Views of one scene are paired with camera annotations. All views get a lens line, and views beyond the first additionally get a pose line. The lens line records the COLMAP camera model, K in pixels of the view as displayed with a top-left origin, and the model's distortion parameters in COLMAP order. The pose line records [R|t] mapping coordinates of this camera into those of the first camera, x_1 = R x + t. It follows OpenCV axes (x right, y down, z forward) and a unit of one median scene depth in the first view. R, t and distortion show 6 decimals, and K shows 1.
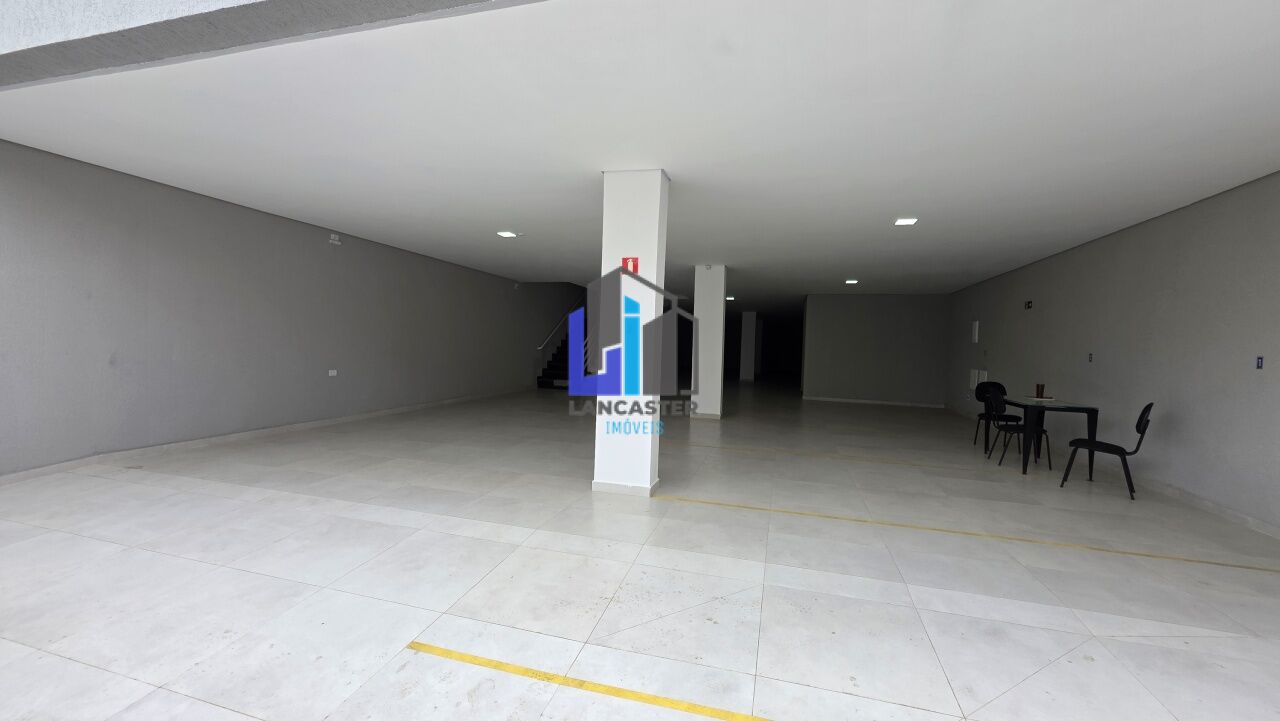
lens RADIAL K [[510.9, 0, 635.7], [0, 510.9, 357.4], [0, 0, 1]] dist [-0.001038, 0.000216]
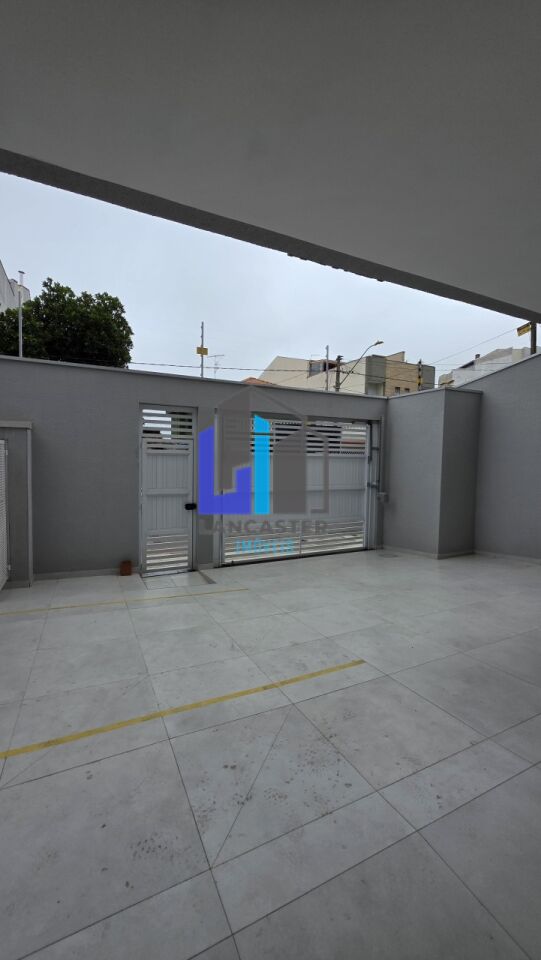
lens RADIAL K [[388.2, 0, 272.6], [0, 388.2, 480.0], [0, 0, 1]] dist [-0.001085, -0.000069]
pose [[-0.739312, -0.005477, -0.673340, 0.347418], [-0.061228, 0.996371, 0.059123, -0.049477], [0.670573, 0.084938, -0.736965, 0.908087]]
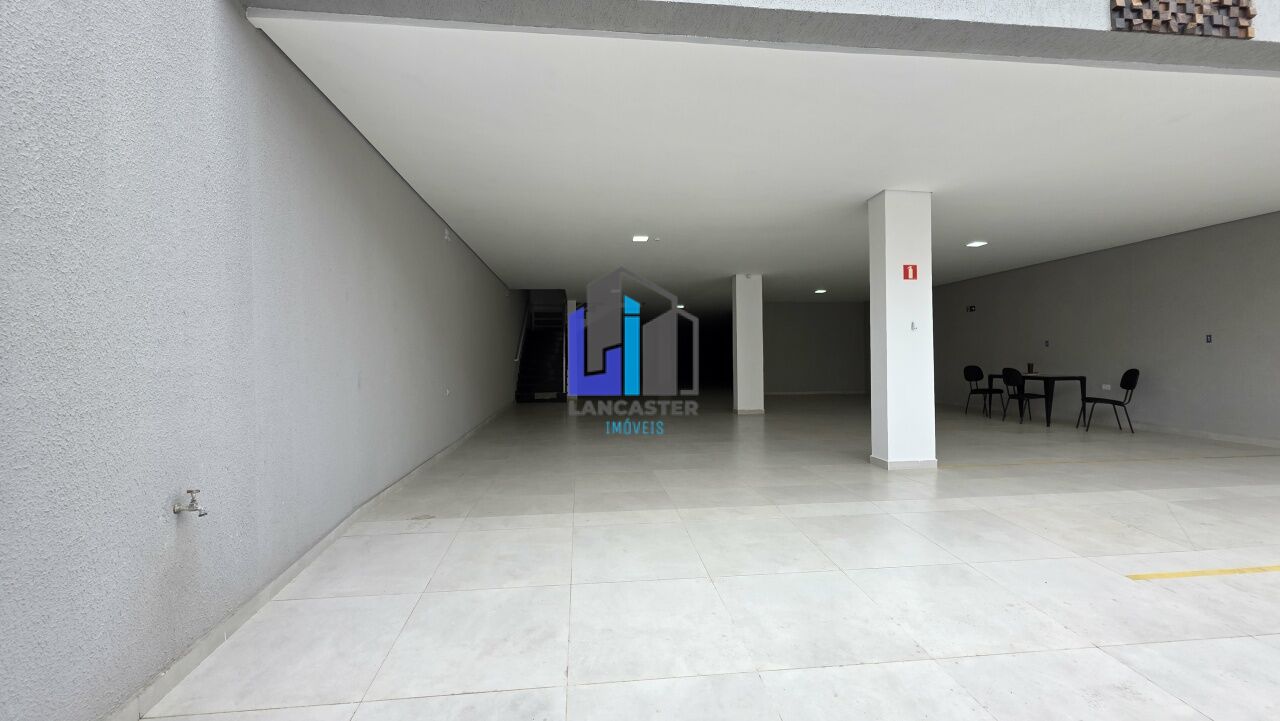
lens RADIAL K [[510.9, 0, 635.7], [0, 510.9, 357.4], [0, 0, 1]] dist [-0.001038, 0.000216]
pose [[0.923943, -0.041449, 0.380277, -1.051907], [0.049956, 0.998673, -0.012524, -0.001295], [-0.379253, 0.030568, 0.924788, 0.165914]]
